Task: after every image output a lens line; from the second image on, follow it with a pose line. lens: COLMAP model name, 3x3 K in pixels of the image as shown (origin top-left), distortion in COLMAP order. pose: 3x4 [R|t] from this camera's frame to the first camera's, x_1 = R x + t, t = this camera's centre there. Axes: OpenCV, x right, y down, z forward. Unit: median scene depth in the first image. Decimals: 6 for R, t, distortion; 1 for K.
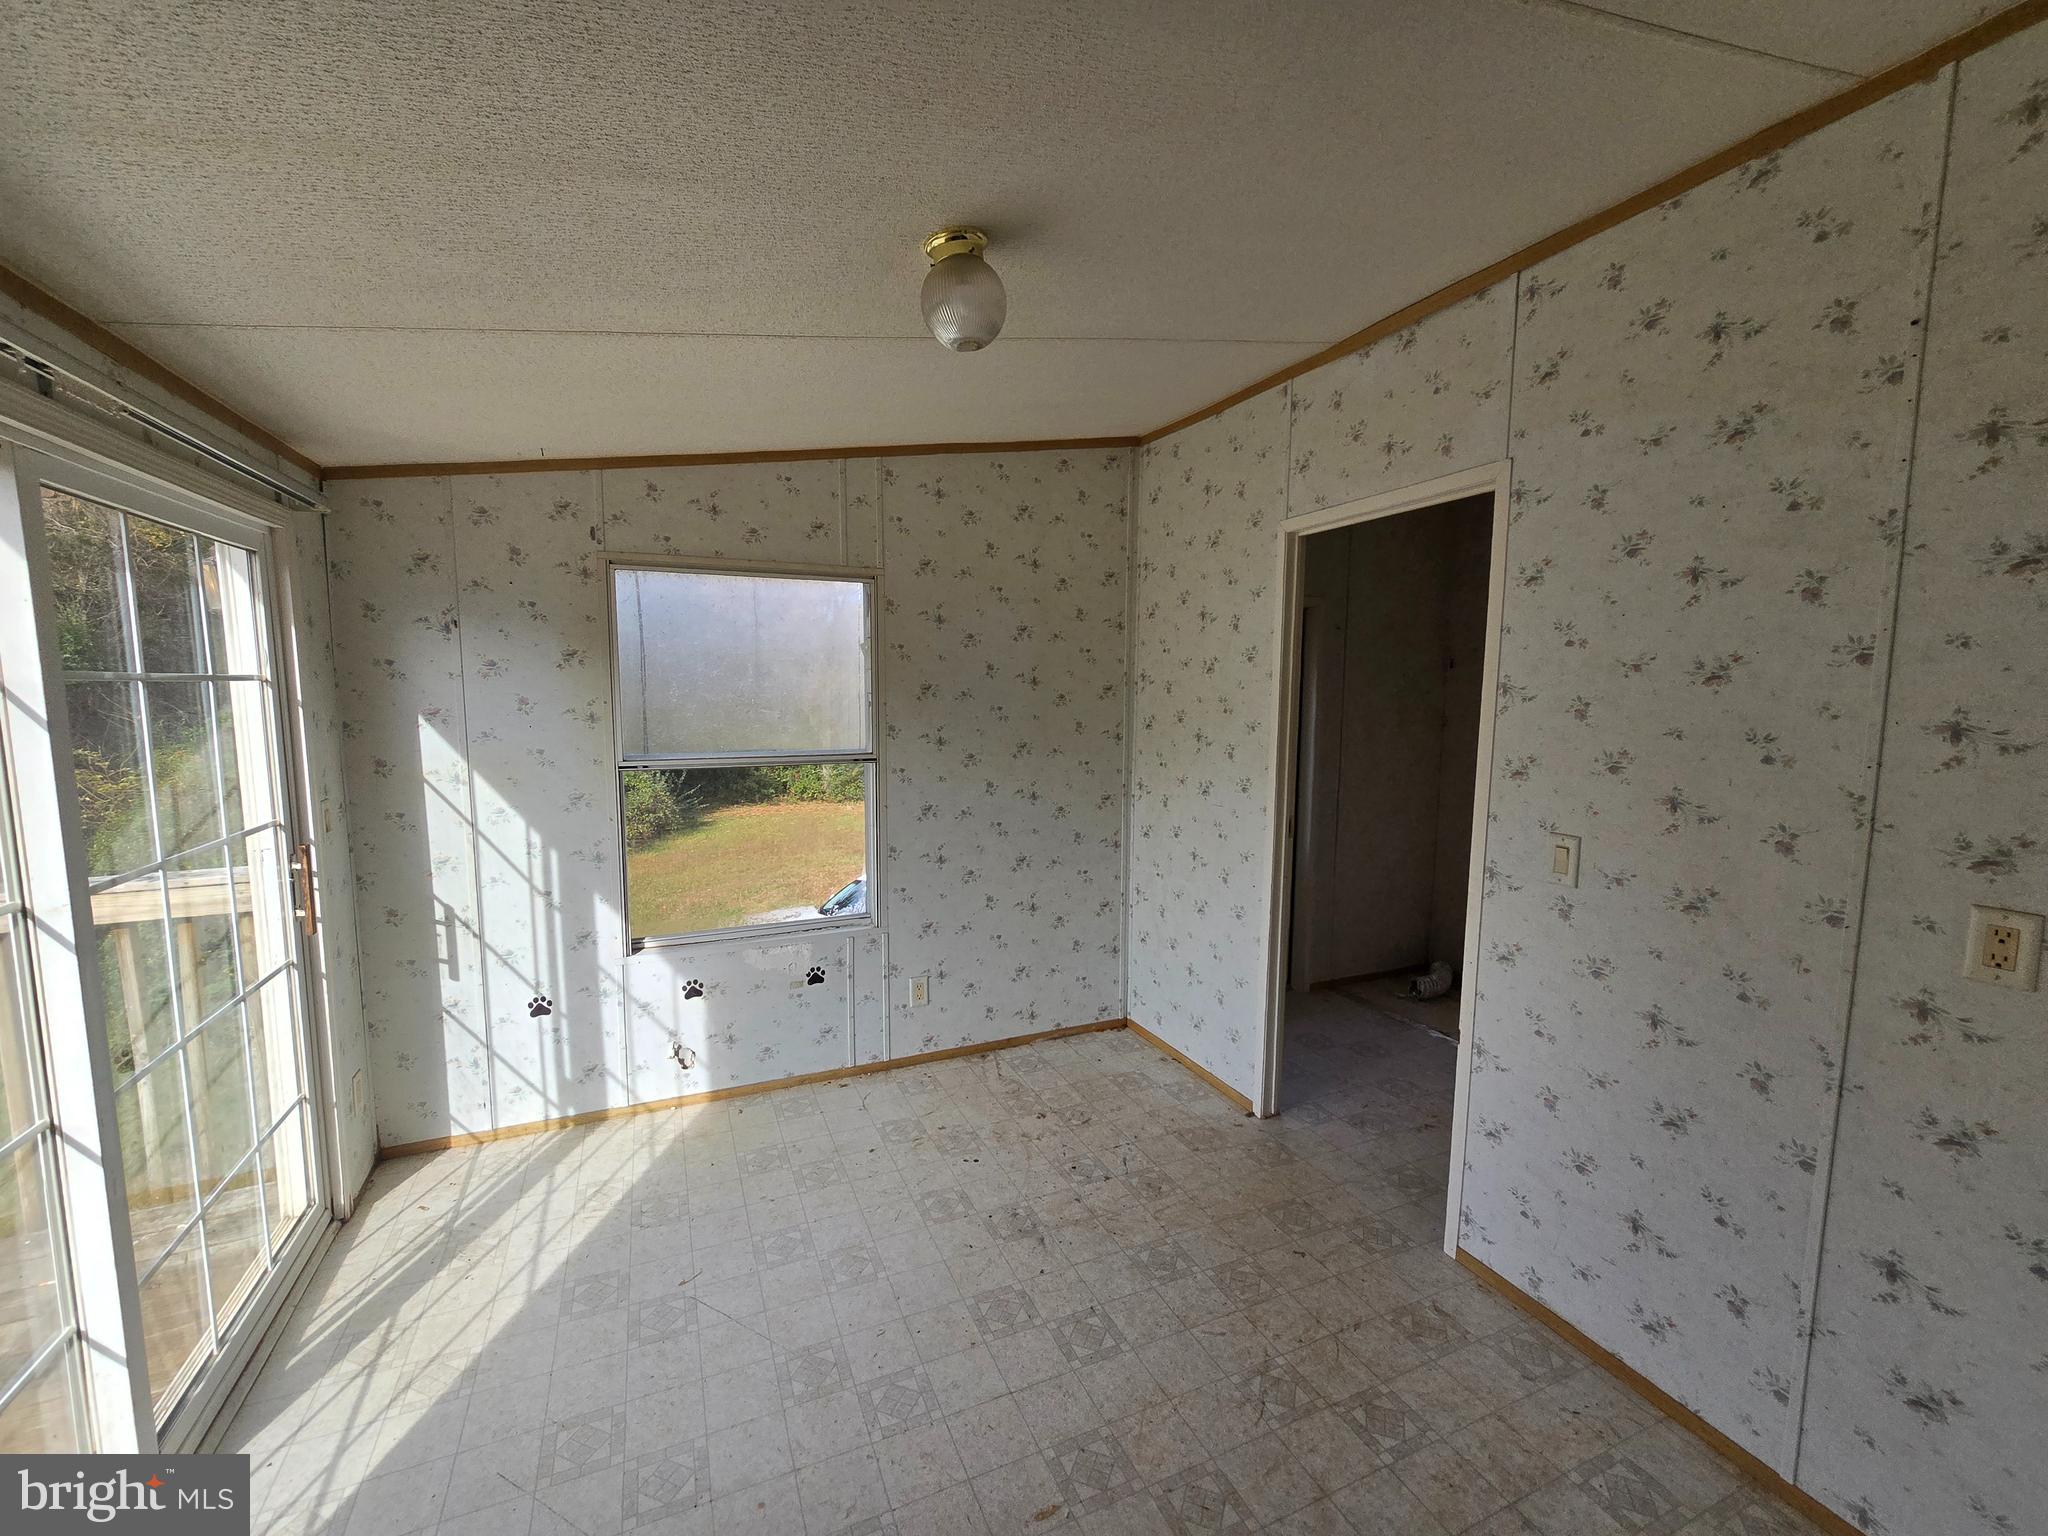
lens RADIAL K [[843.4, 0, 1025.7], [0, 843.4, 769.7], [0, 0, 1]] dist [-0.001408, -0.000038]
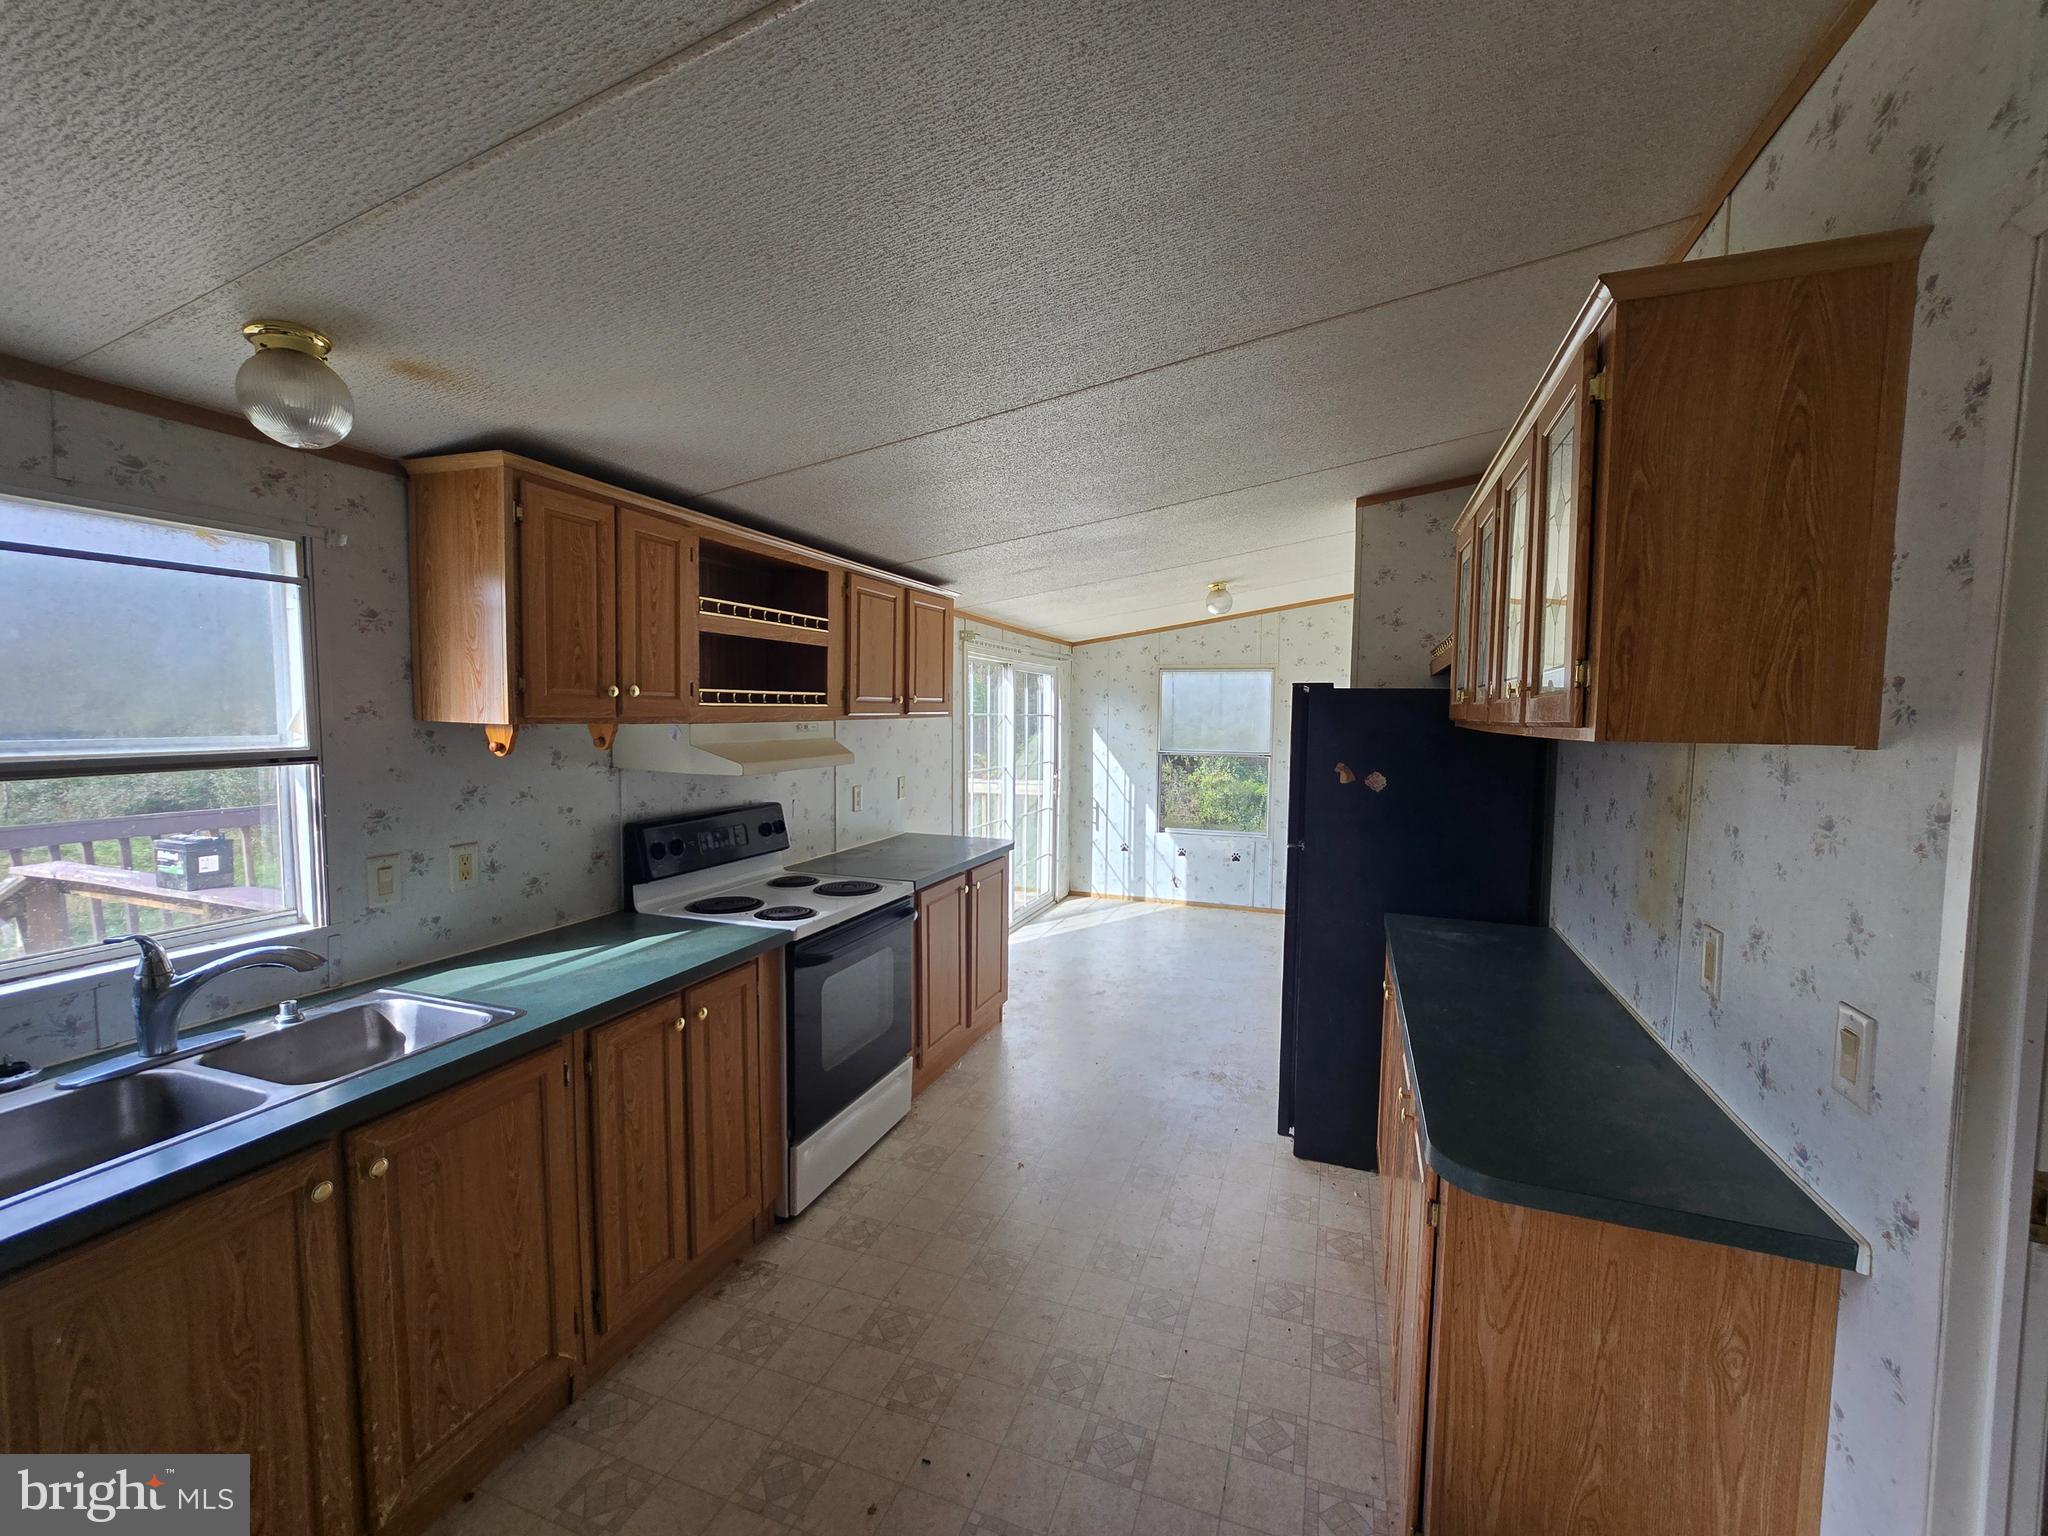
lens RADIAL K [[843.4, 0, 1025.7], [0, 843.4, 769.7], [0, 0, 1]] dist [-0.001408, -0.000038]
pose [[0.715257, 0.047426, -0.697250, 0.956076], [-0.082173, 0.996481, -0.016517, 0.120616], [0.694013, 0.069109, 0.716637, -1.017153]]
